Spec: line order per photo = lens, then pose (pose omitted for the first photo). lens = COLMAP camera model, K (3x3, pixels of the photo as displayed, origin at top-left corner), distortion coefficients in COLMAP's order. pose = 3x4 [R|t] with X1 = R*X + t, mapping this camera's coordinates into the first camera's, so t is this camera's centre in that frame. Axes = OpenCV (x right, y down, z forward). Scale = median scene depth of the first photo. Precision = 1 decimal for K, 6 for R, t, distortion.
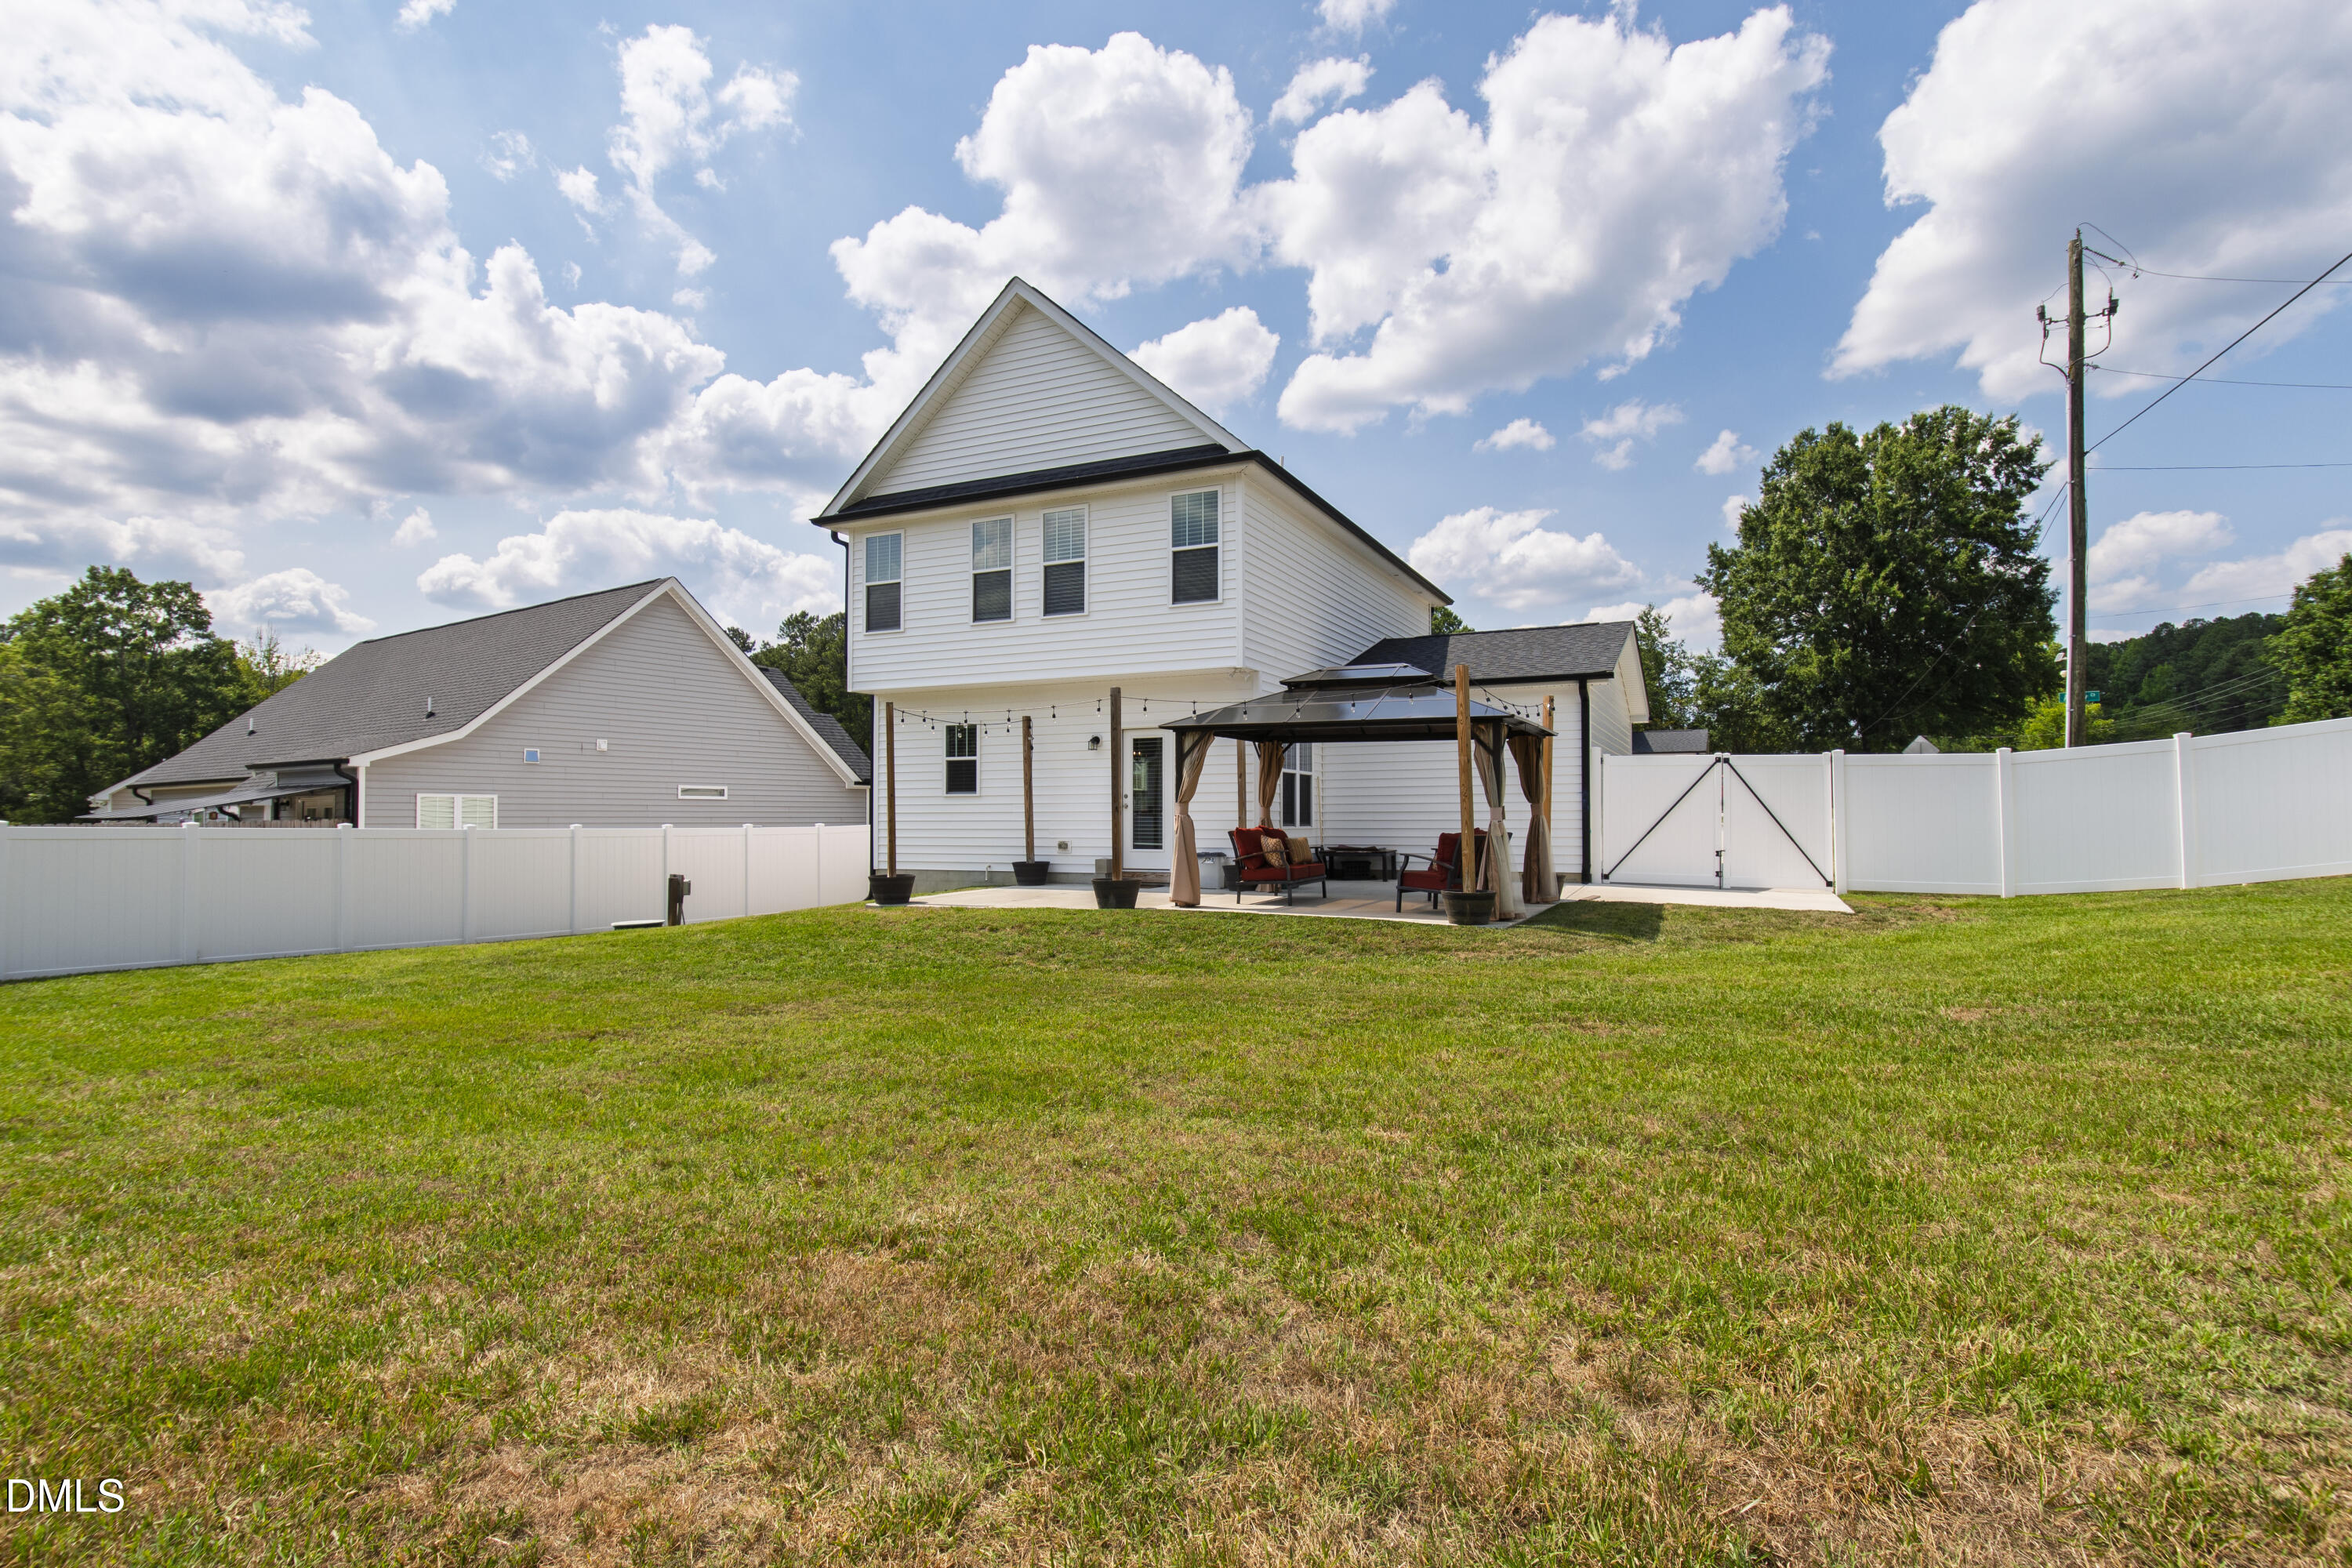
lens RADIAL K [[1153.6, 0, 1176.1], [0, 1153.6, 811.8], [0, 0, 1]] dist [0.000572, 0.000002]
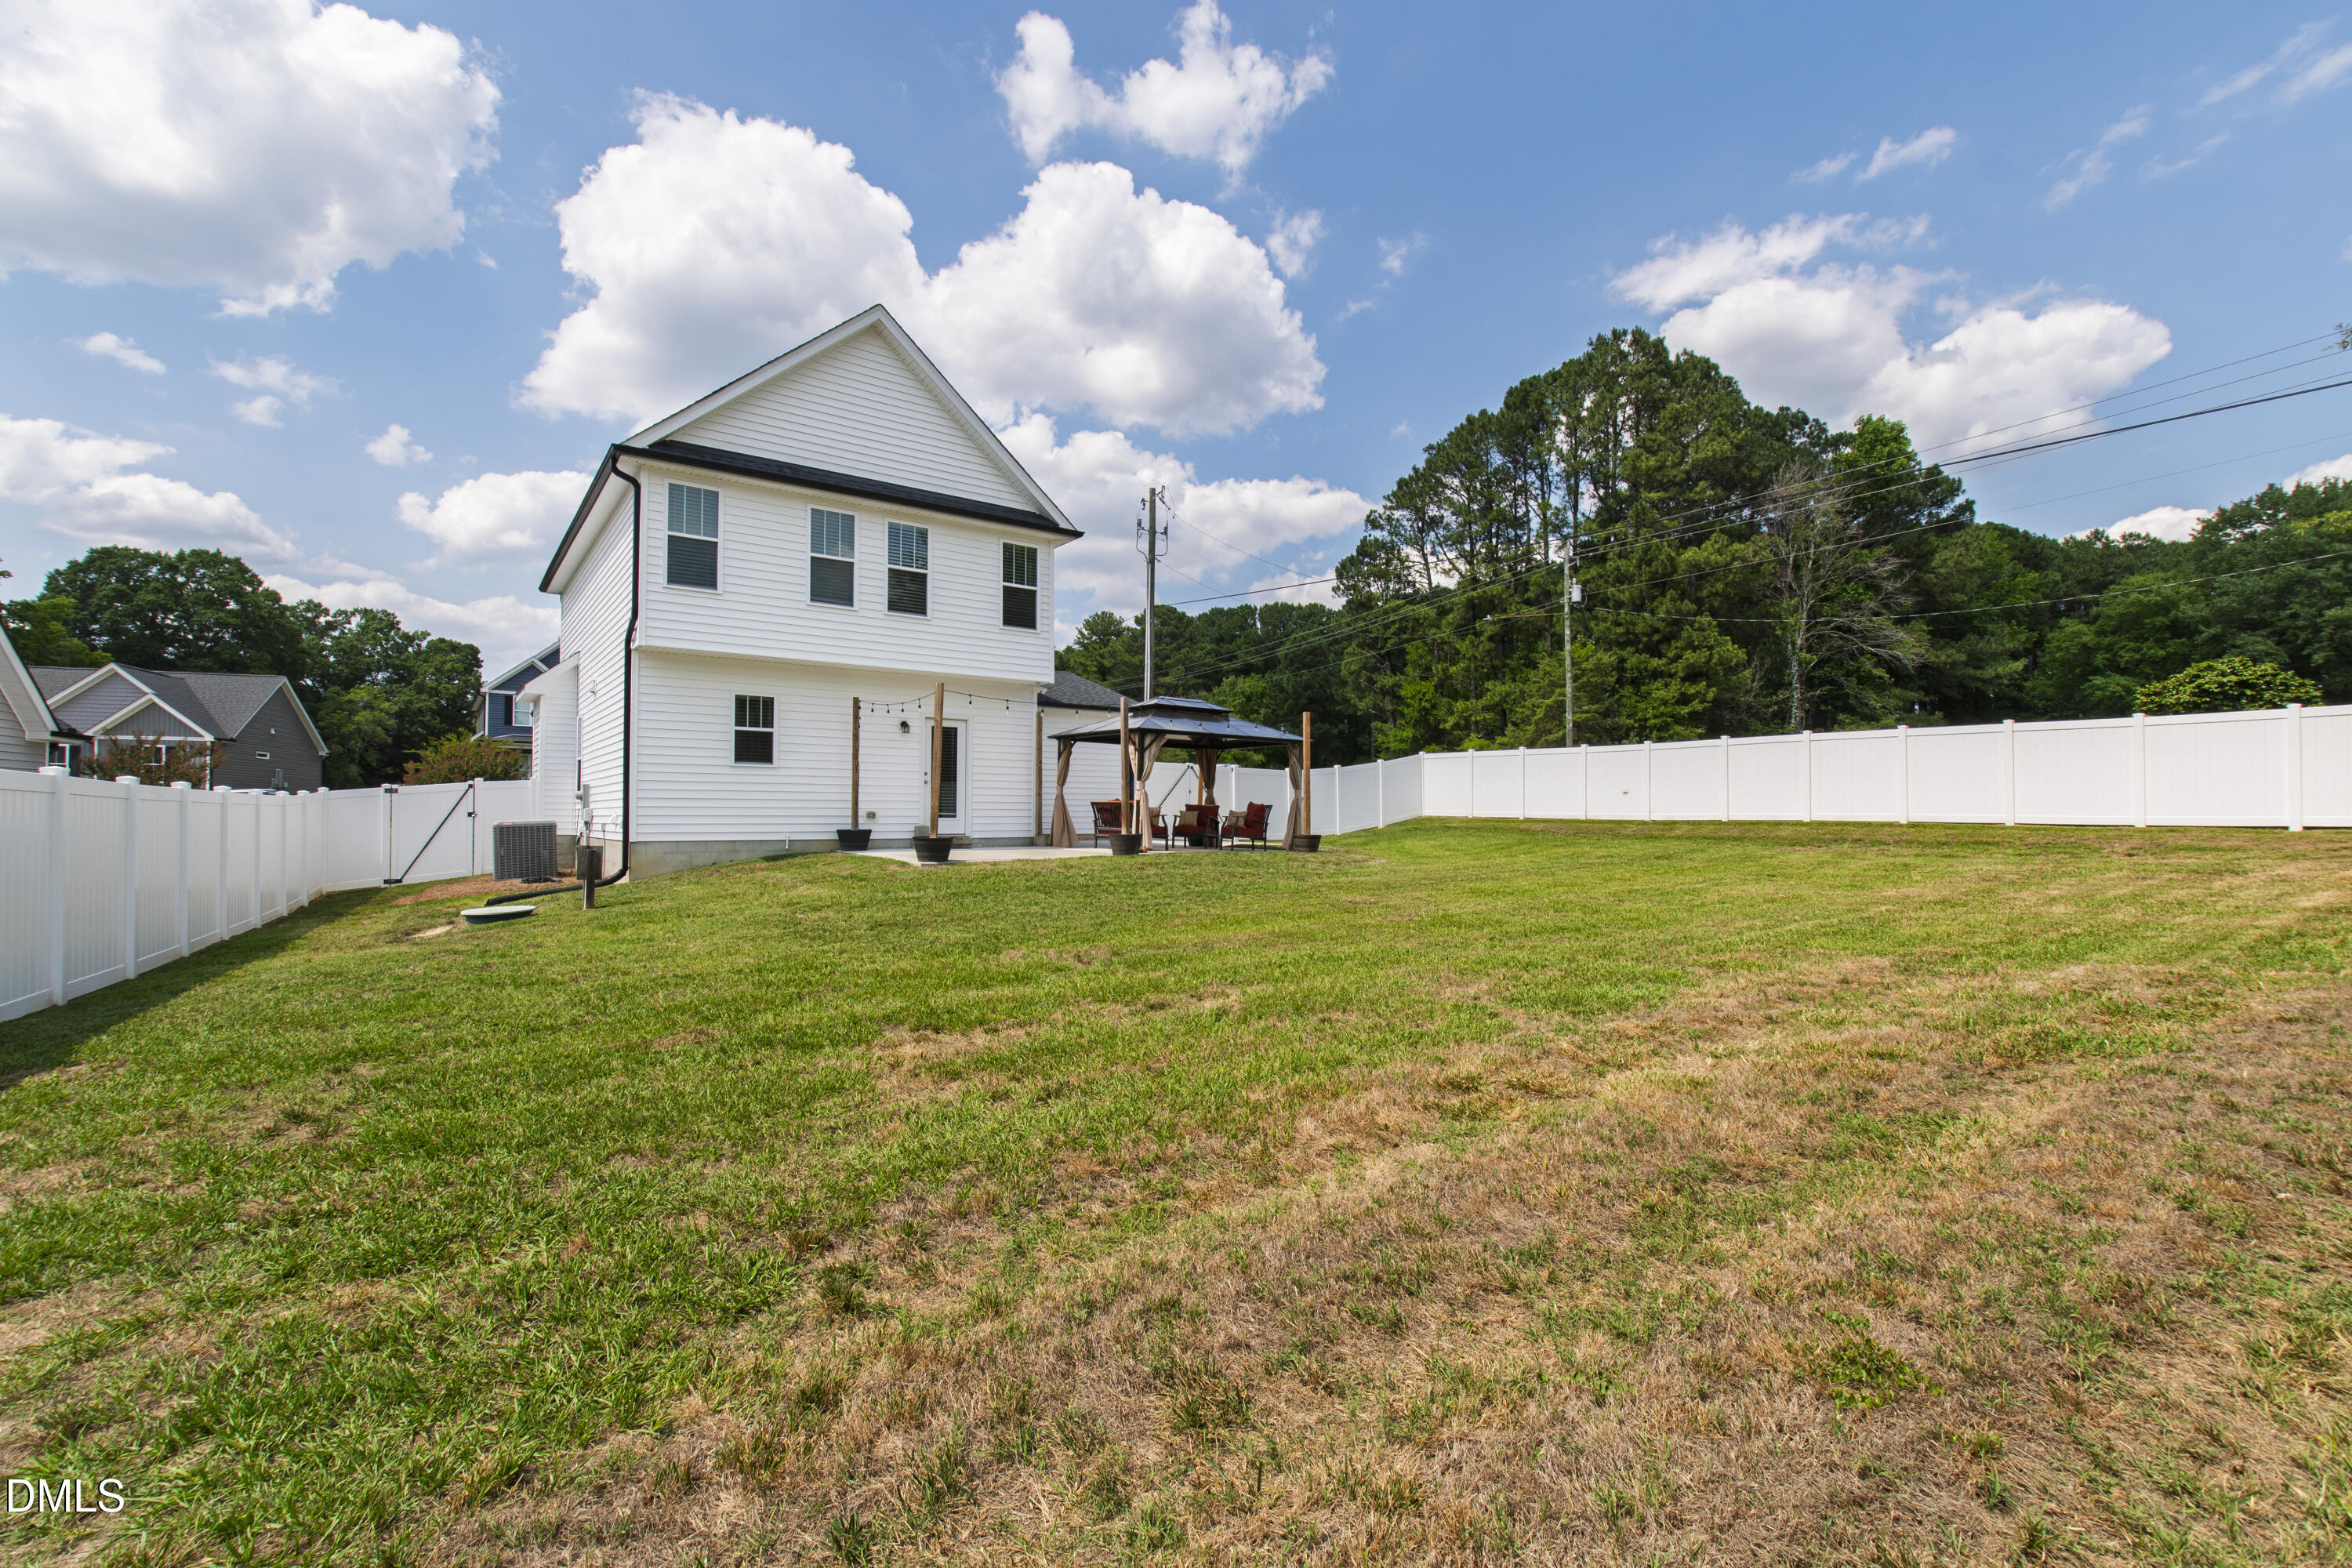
lens RADIAL K [[1054.7, 0, 1159.4], [0, 1054.7, 818.6], [0, 0, 1]] dist [0.004625, 0.001583]
pose [[0.452601, -0.002961, 0.891708, -0.876833], [-0.001645, 0.999990, 0.004156, 0.027918], [-0.891712, -0.003347, 0.452591, 0.278896]]
